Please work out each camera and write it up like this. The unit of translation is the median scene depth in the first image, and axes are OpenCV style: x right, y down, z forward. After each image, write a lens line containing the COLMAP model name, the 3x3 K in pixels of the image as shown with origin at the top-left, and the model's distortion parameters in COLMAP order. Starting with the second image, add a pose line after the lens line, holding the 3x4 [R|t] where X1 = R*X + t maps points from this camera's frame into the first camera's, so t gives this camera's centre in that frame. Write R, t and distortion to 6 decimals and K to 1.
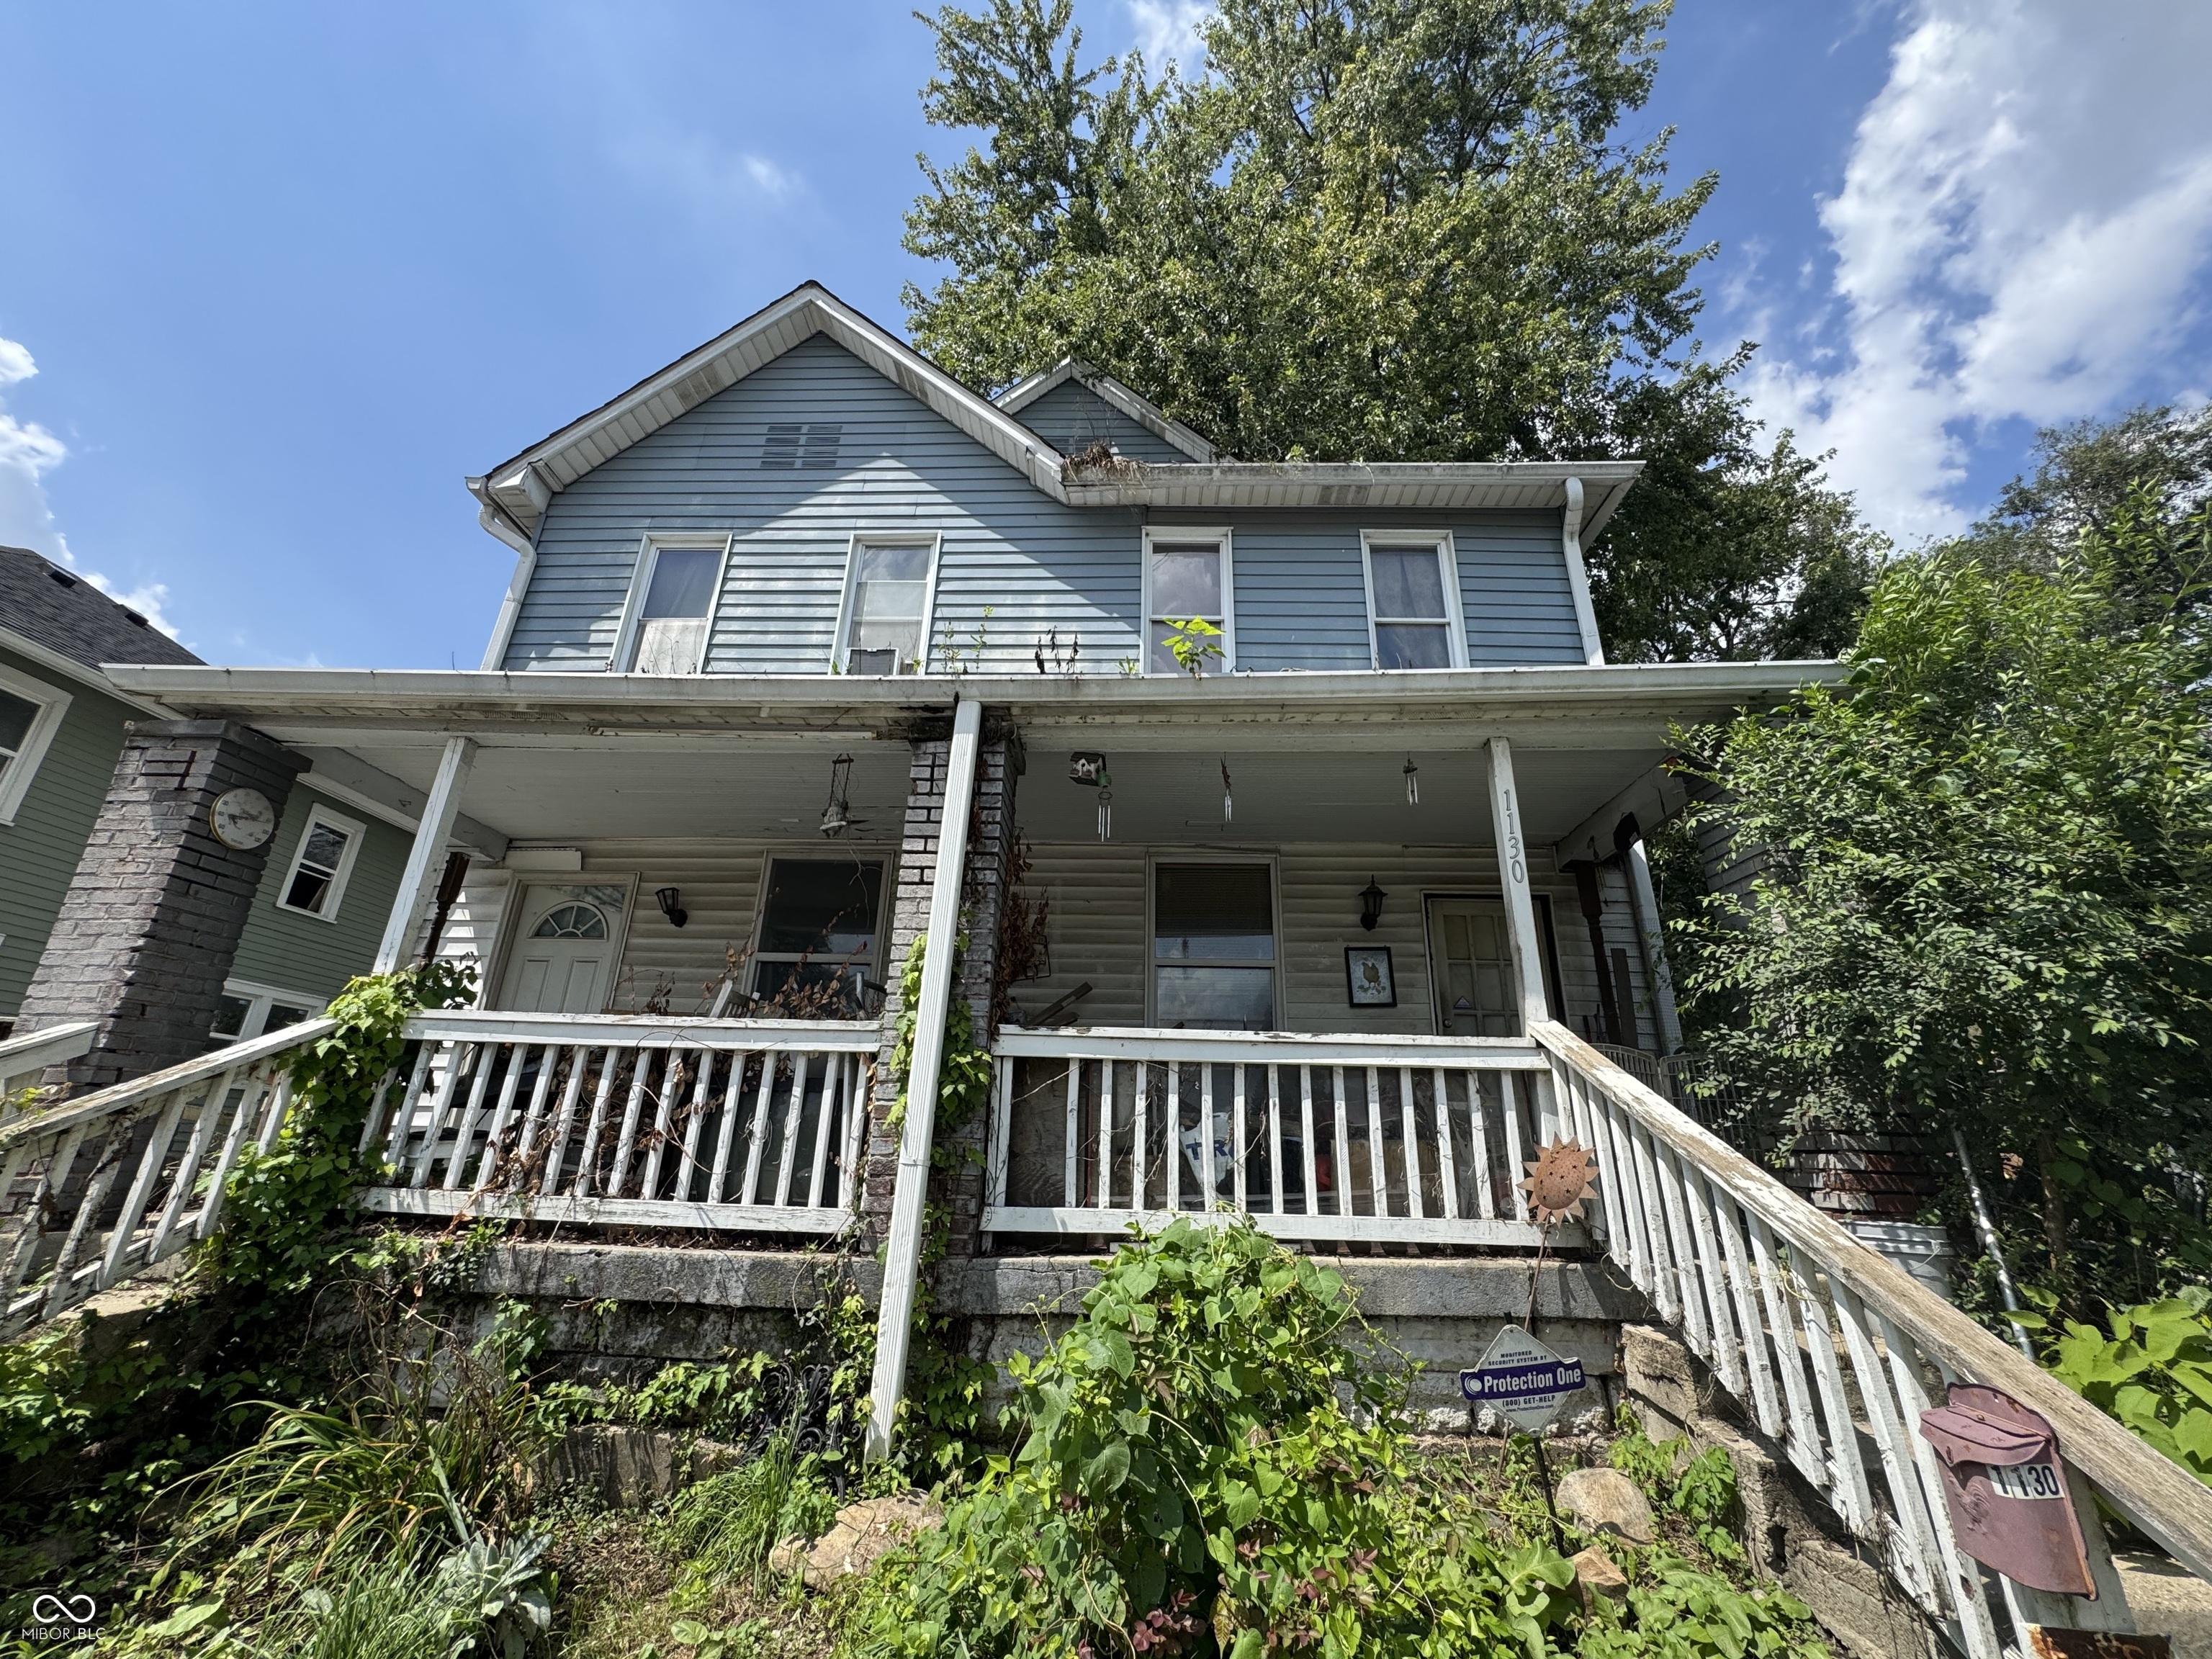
lens RADIAL K [[881.4, 0, 1110.5], [0, 881.4, 823.1], [0, 0, 1]] dist [-0.001752, -0.000021]
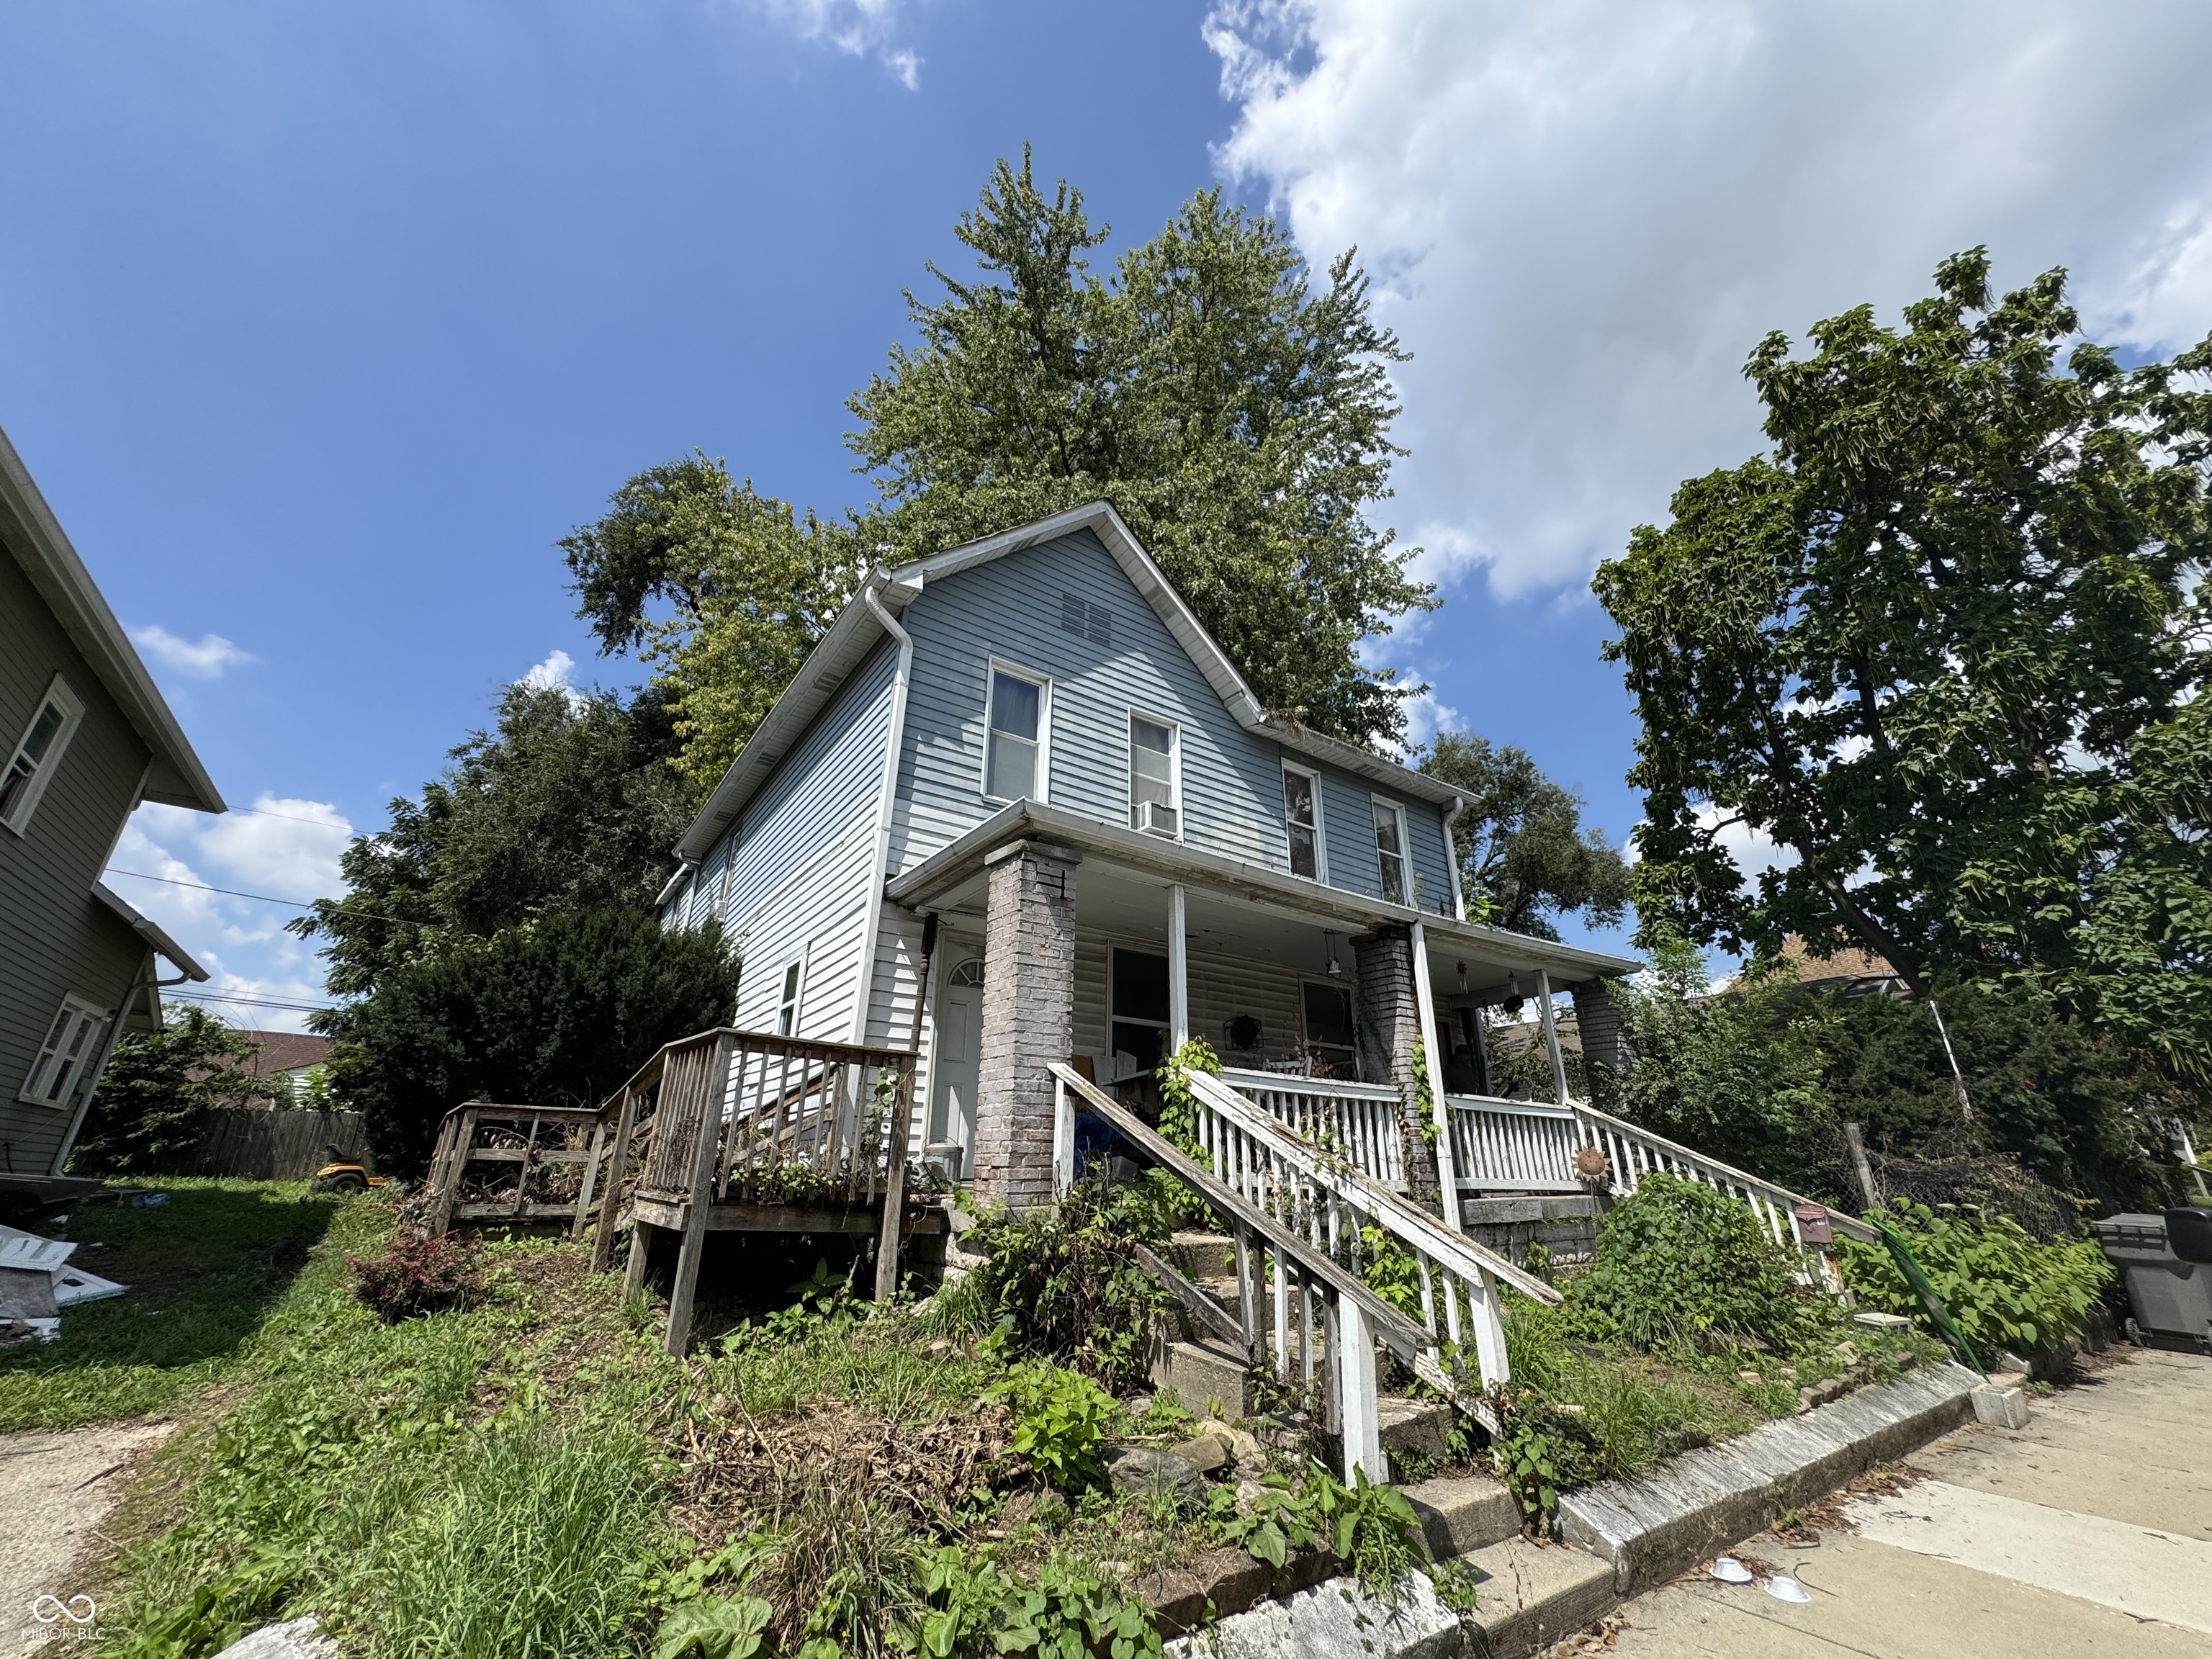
lens RADIAL K [[881.4, 0, 1104.9], [0, 881.4, 823.5], [0, 0, 1]] dist [-0.001752, -0.000021]
pose [[0.804455, 0.211153, 0.555217, -1.235183], [-0.201648, 0.976258, -0.079110, -0.038867], [-0.558740, -0.048318, 0.827934, -0.151942]]
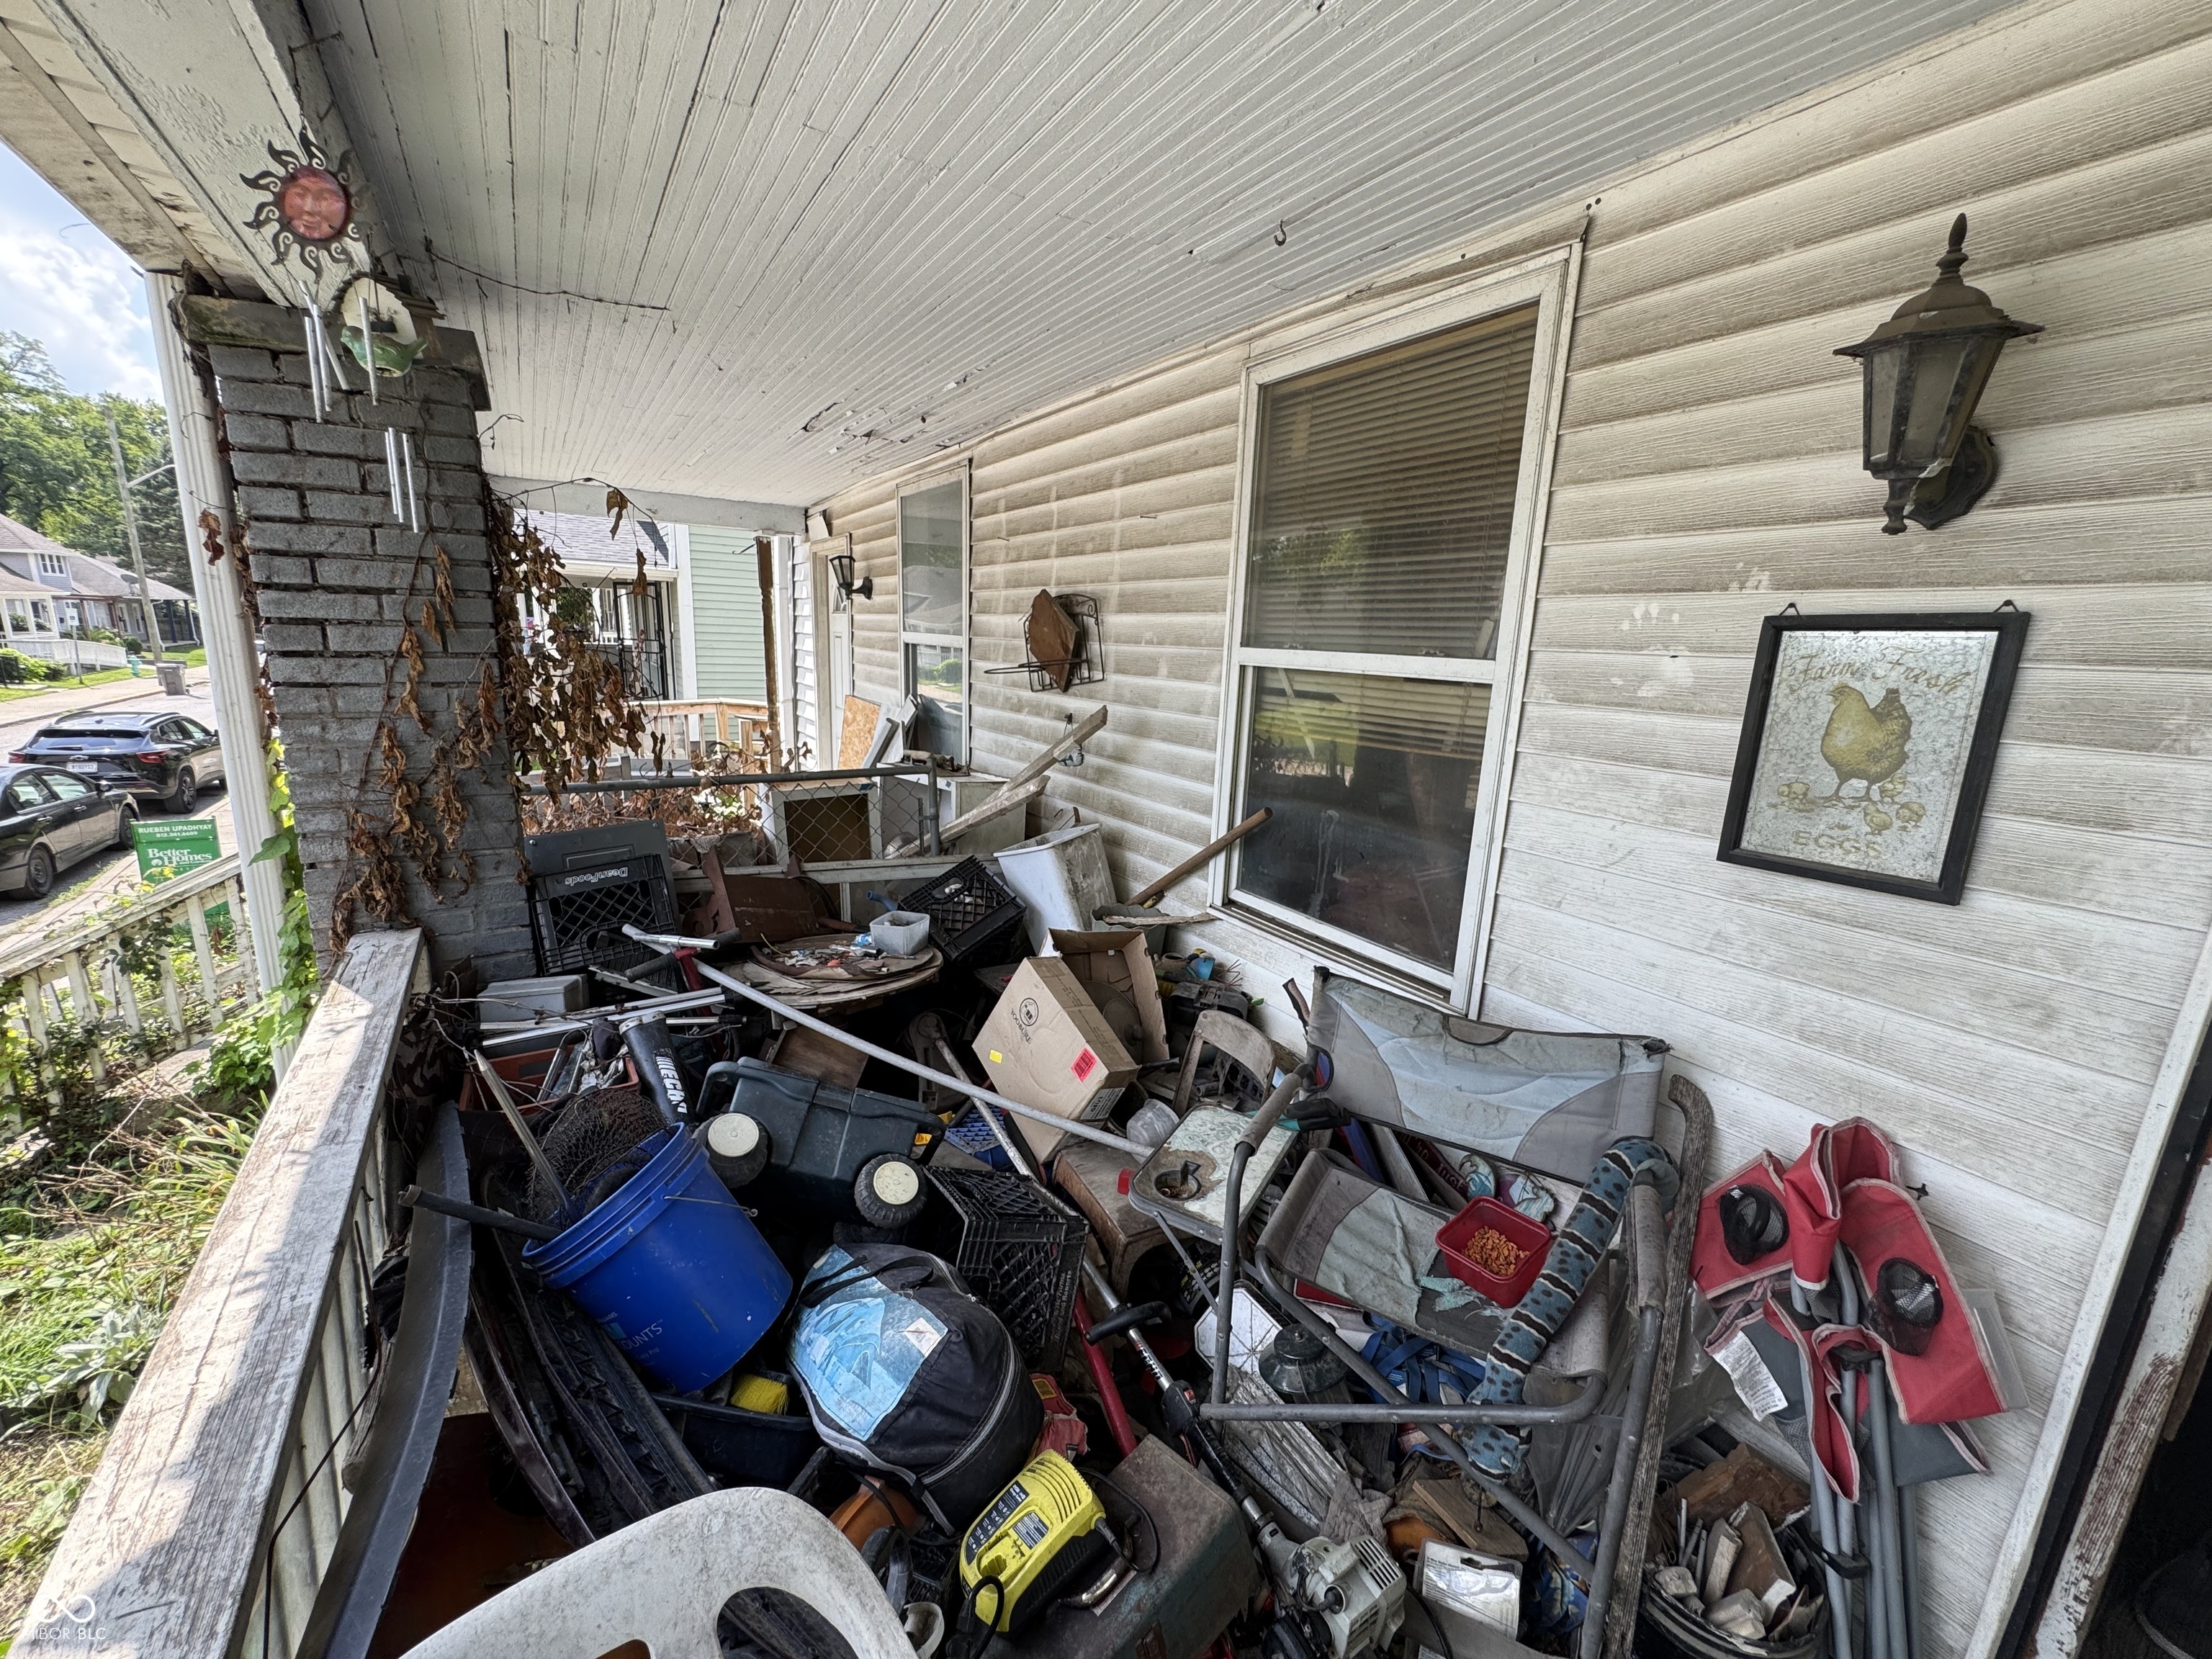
lens RADIAL K [[881.4, 0, 1106.9], [0, 881.4, 829.7], [0, 0, 1]] dist [-0.001752, -0.000021]
pose [[0.564254, 0.173806, -0.807099, 0.348603], [0.272037, 0.883855, 0.380520, 0.051892], [0.779496, -0.434271, 0.451437, 0.696144]]
